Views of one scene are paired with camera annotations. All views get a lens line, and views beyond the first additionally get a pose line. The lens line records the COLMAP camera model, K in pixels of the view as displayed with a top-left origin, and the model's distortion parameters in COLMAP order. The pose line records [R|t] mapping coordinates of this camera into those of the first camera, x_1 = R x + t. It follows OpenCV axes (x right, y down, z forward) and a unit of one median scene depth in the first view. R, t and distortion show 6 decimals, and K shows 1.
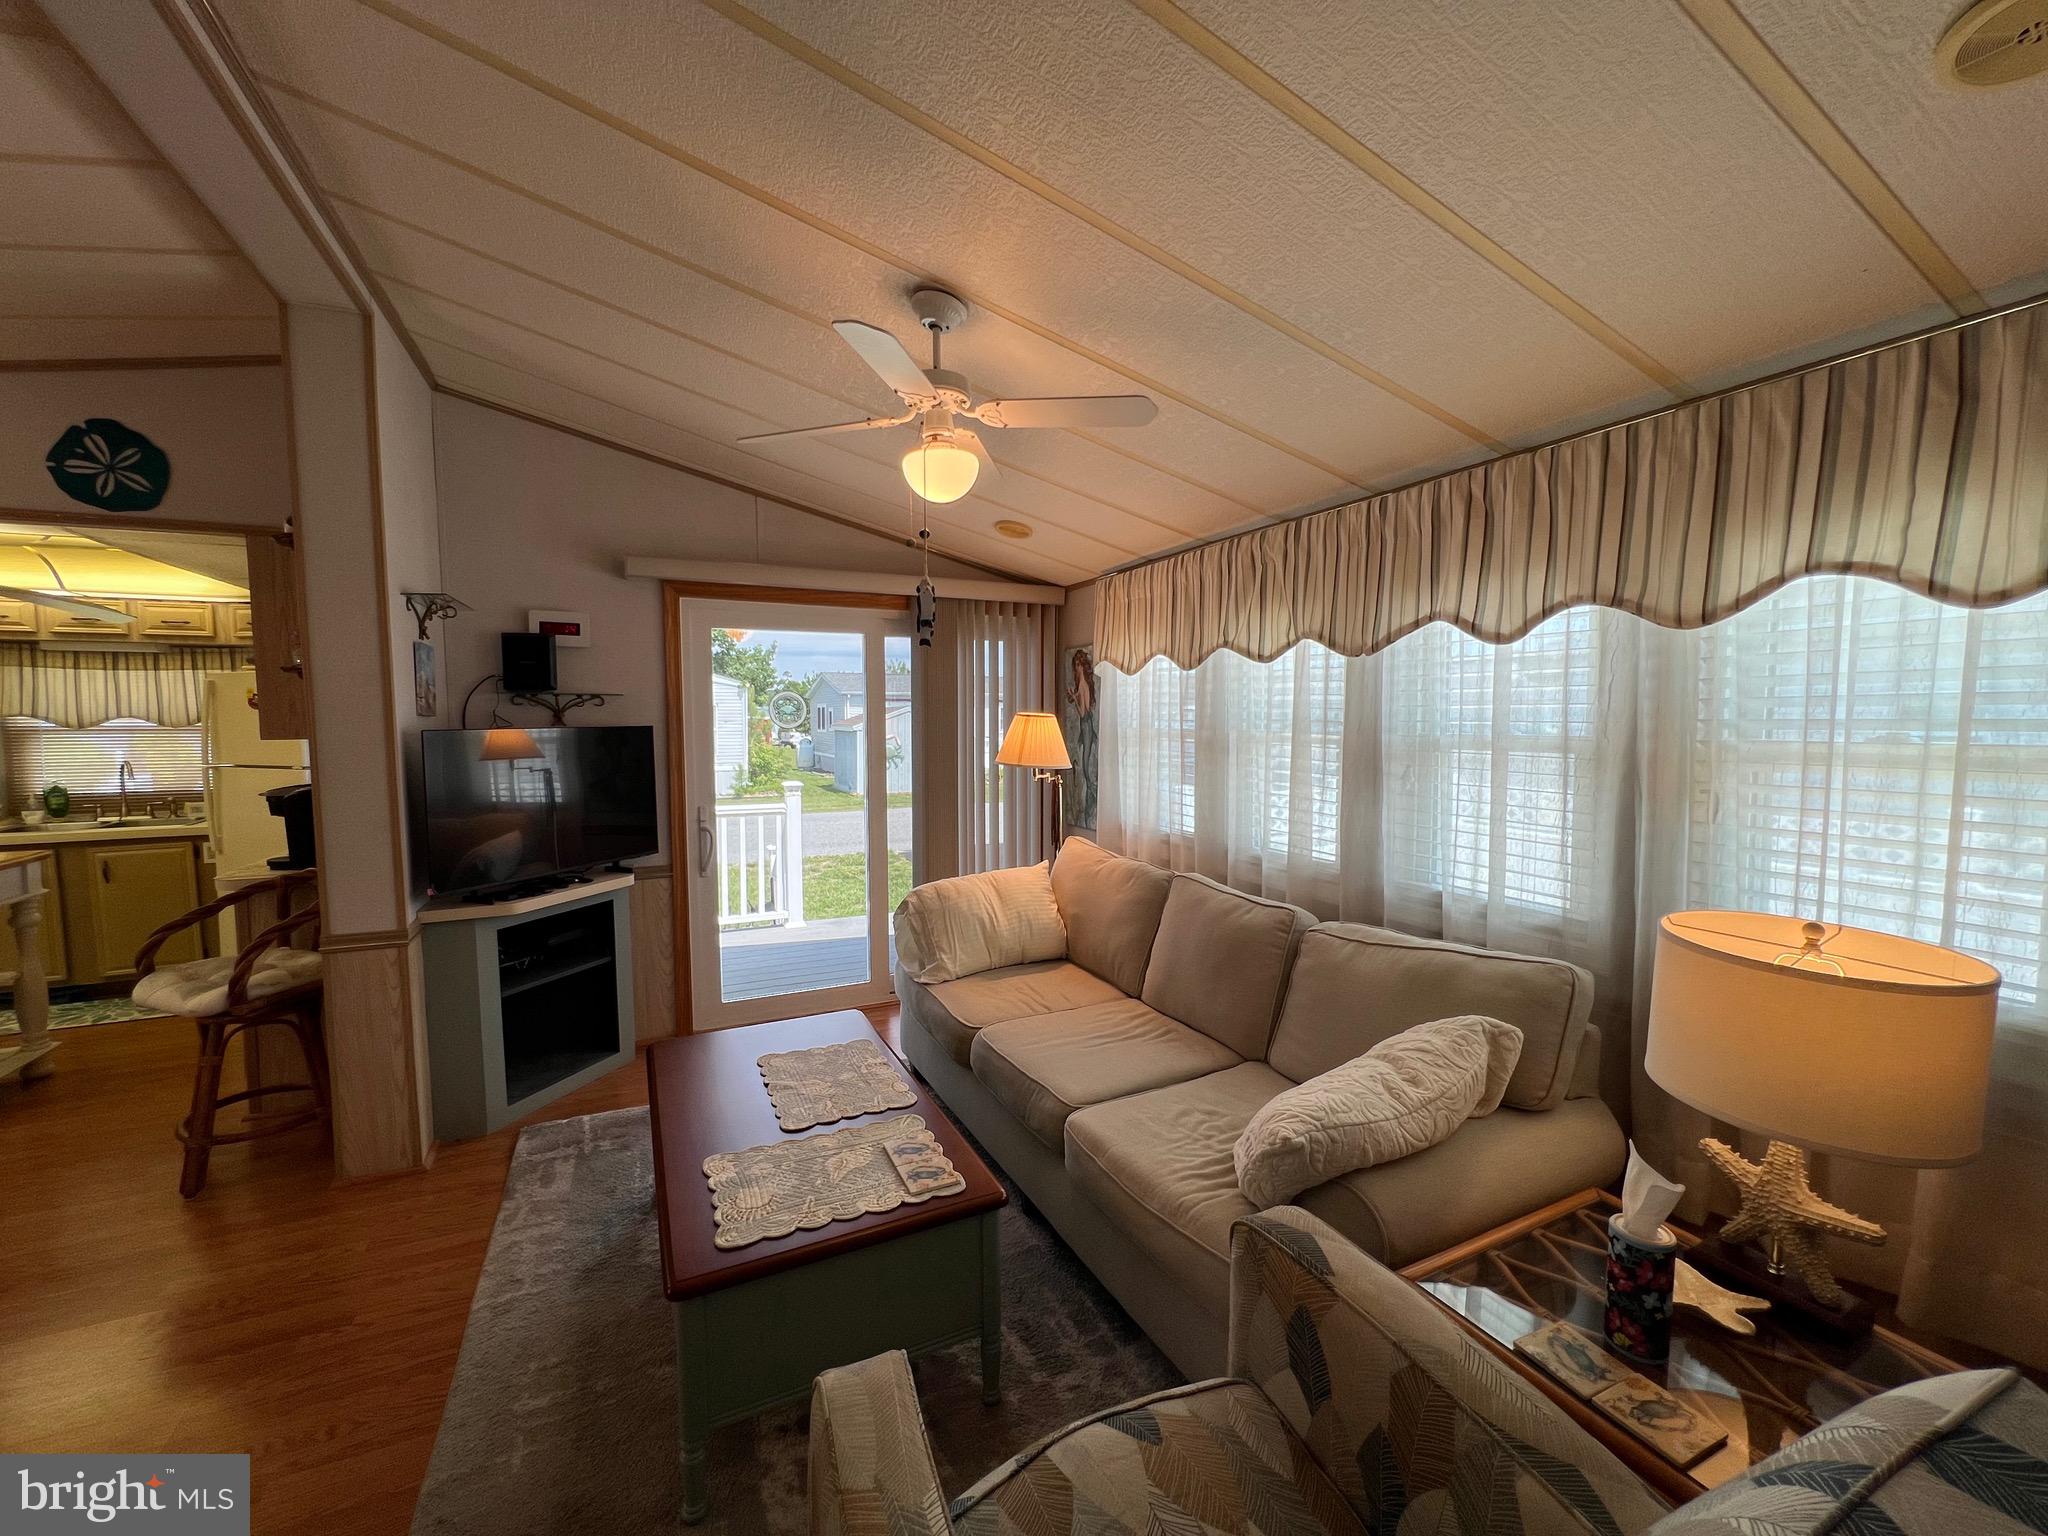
lens RADIAL K [[817.2, 0, 1024.0], [0, 817.2, 768.0], [0, 0, 1]] dist [-0.003073, -0.000646]
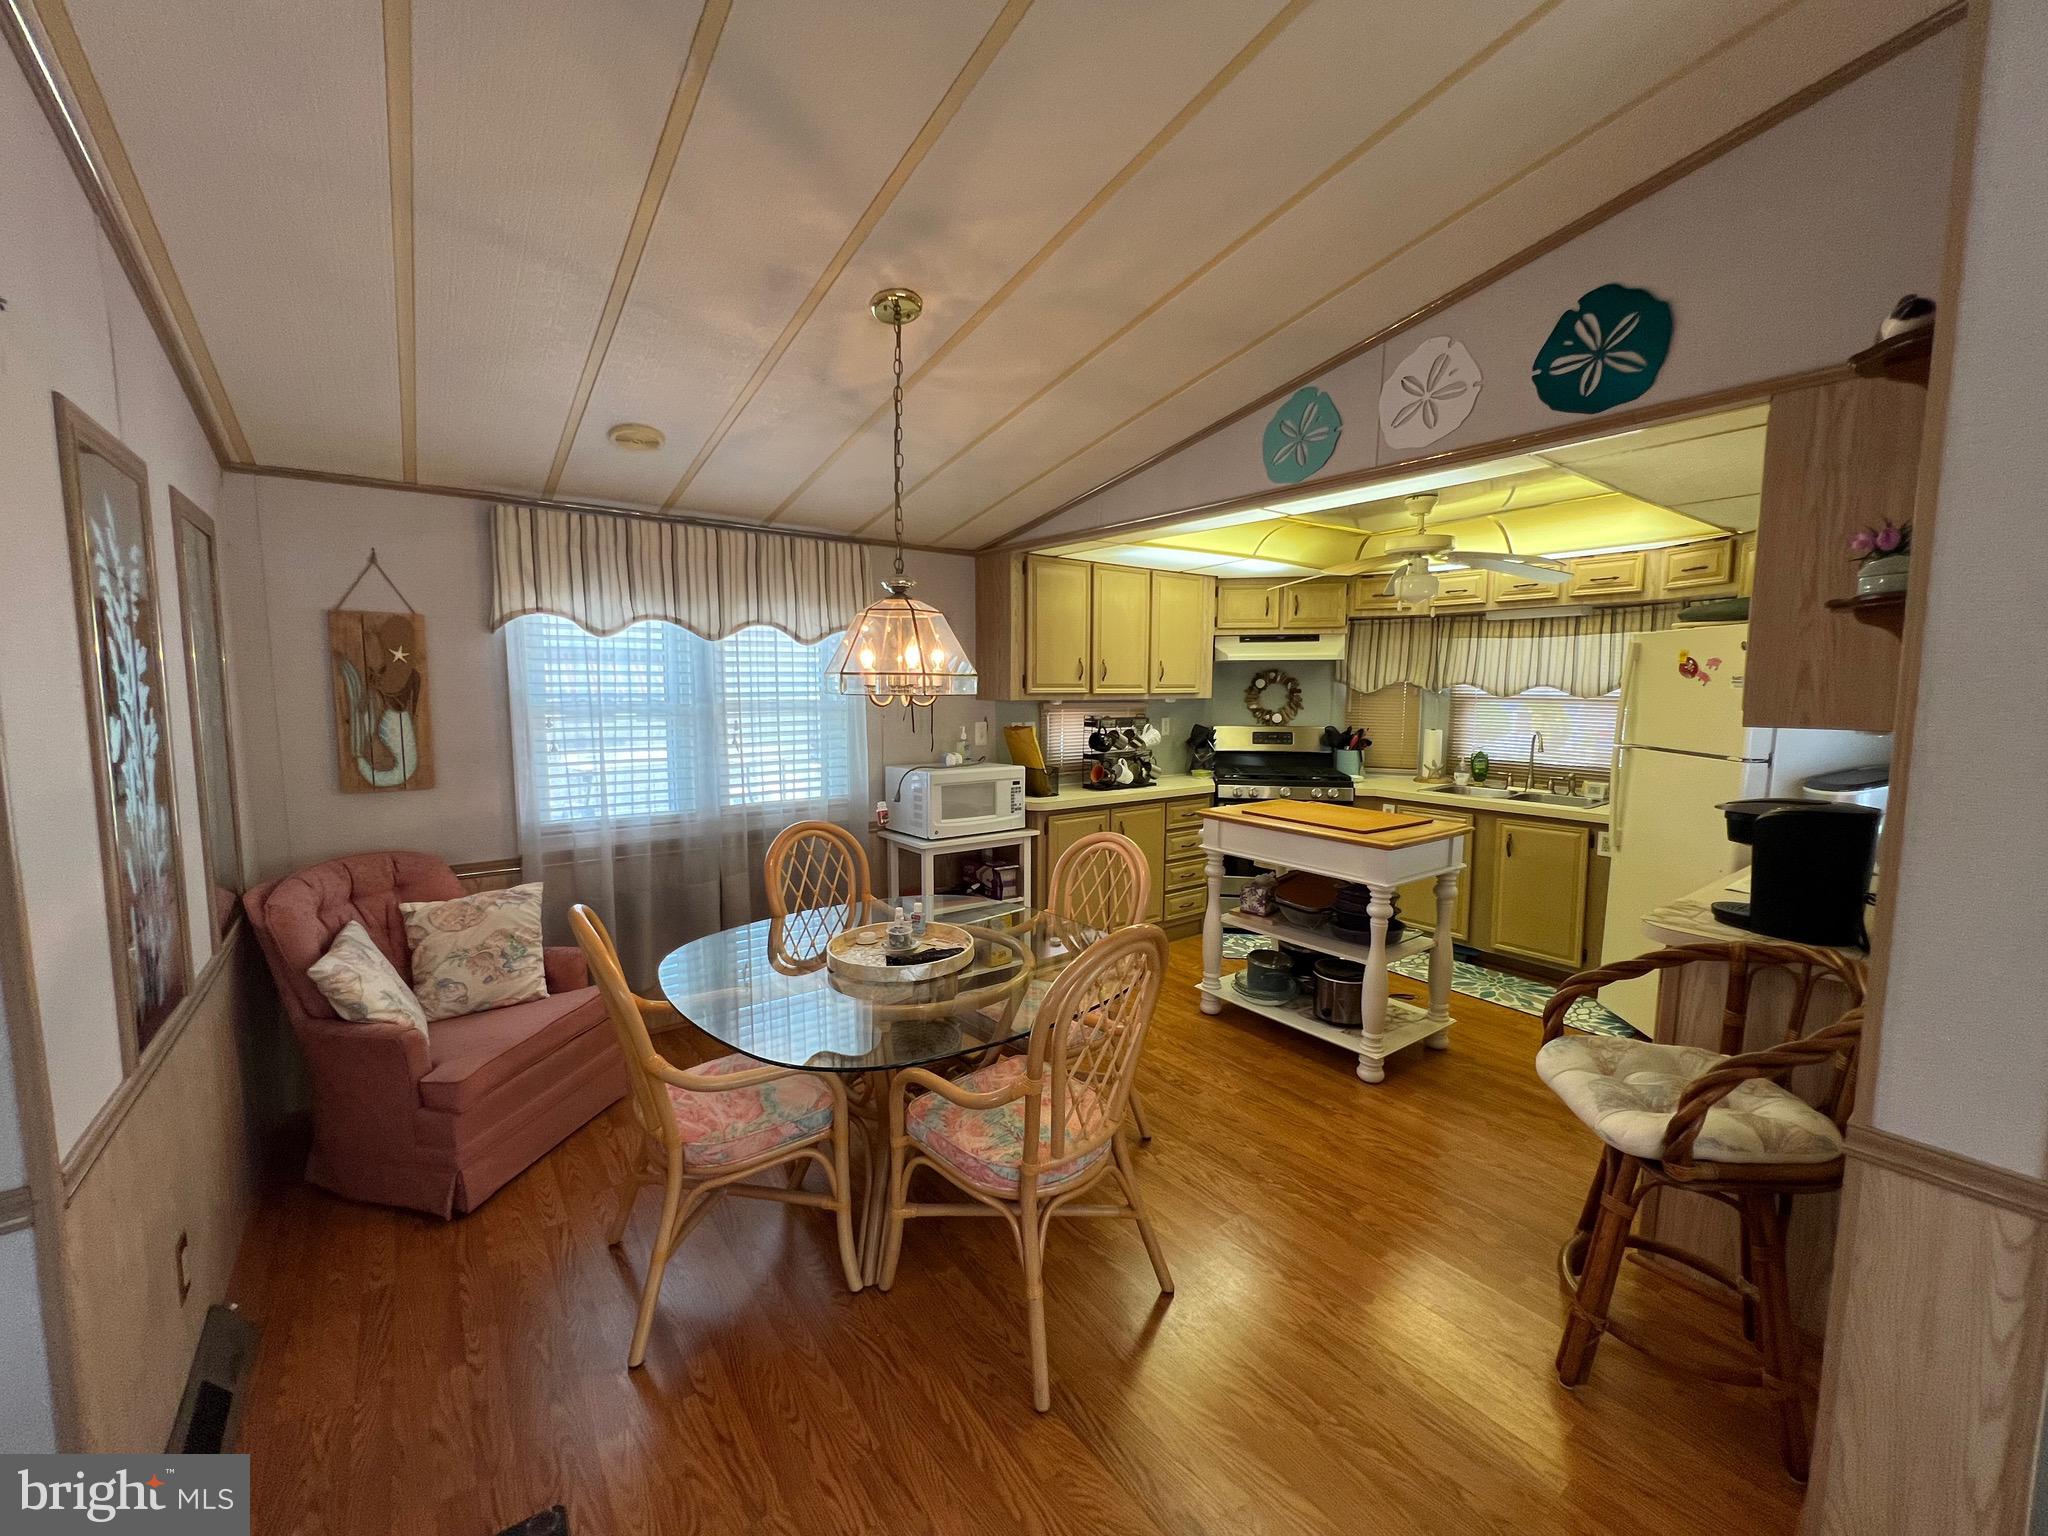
lens RADIAL K [[820.5, 0, 1024.0], [0, 820.5, 768.0], [0, 0, 1]] dist [-0.001560, -0.000279]
pose [[0.196635, 0.106845, -0.974638, -0.286271], [-0.070445, 0.993015, 0.094647, -0.015474], [0.977943, 0.050048, 0.202788, 0.220164]]
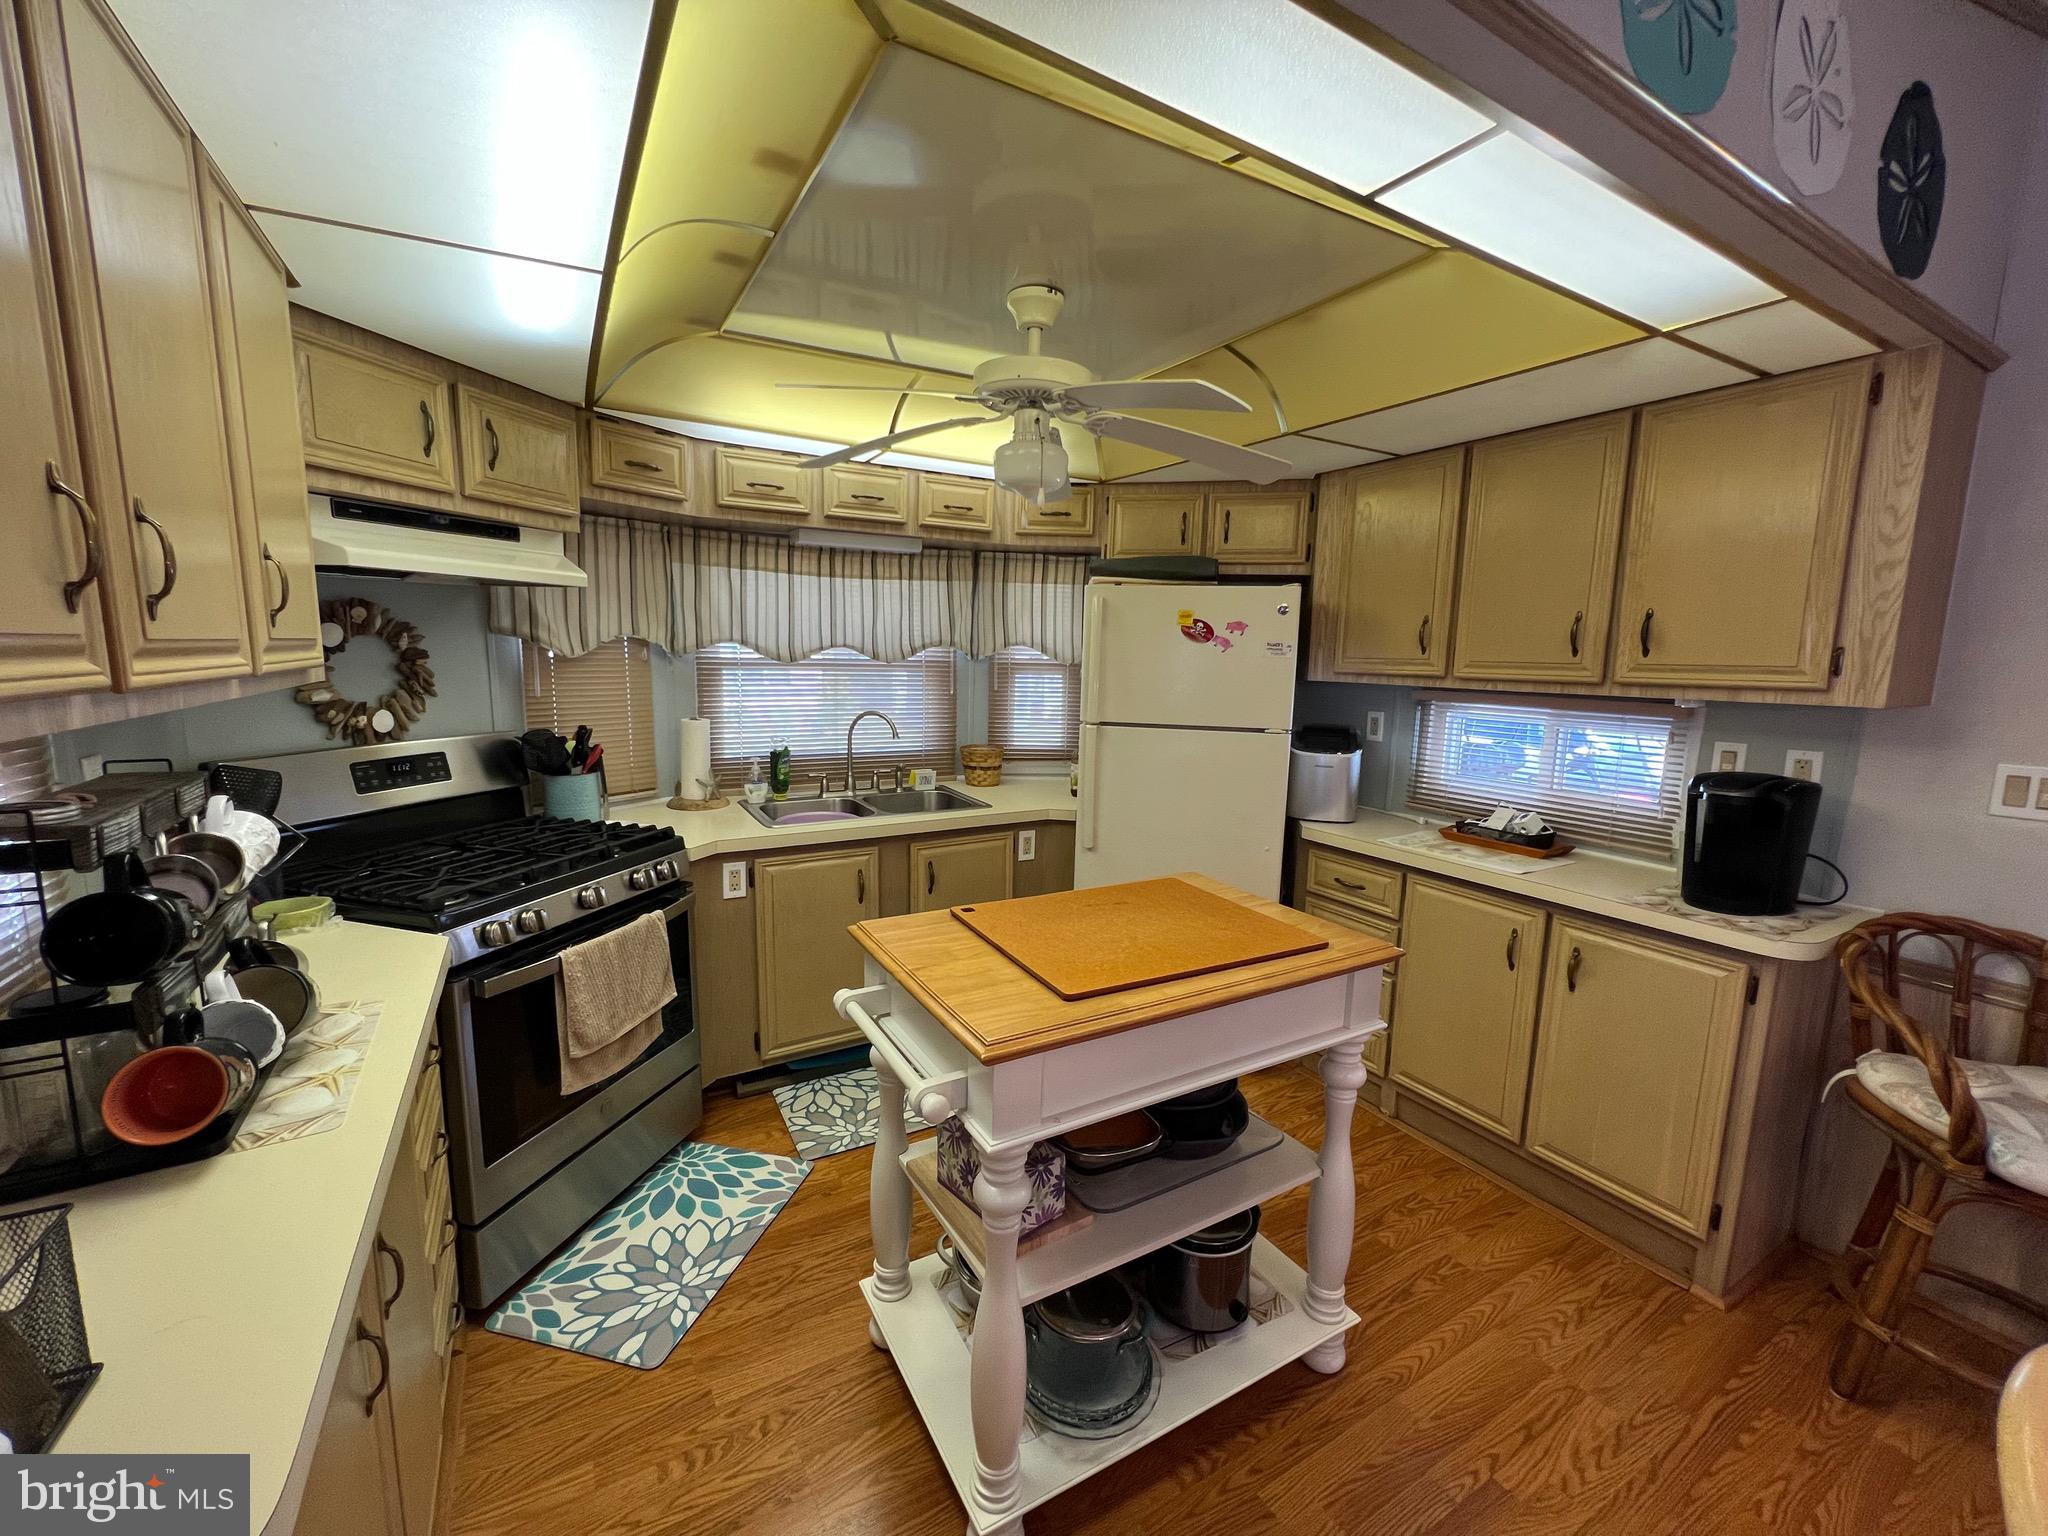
lens RADIAL K [[820.5, 0, 1024.0], [0, 820.5, 768.0], [0, 0, 1]] dist [-0.001560, -0.000279]
pose [[0.996838, 0.011196, 0.078674, -1.076822], [-0.017211, 0.996944, 0.076197, -0.016843], [-0.077580, -0.077310, 0.993984, 0.309966]]
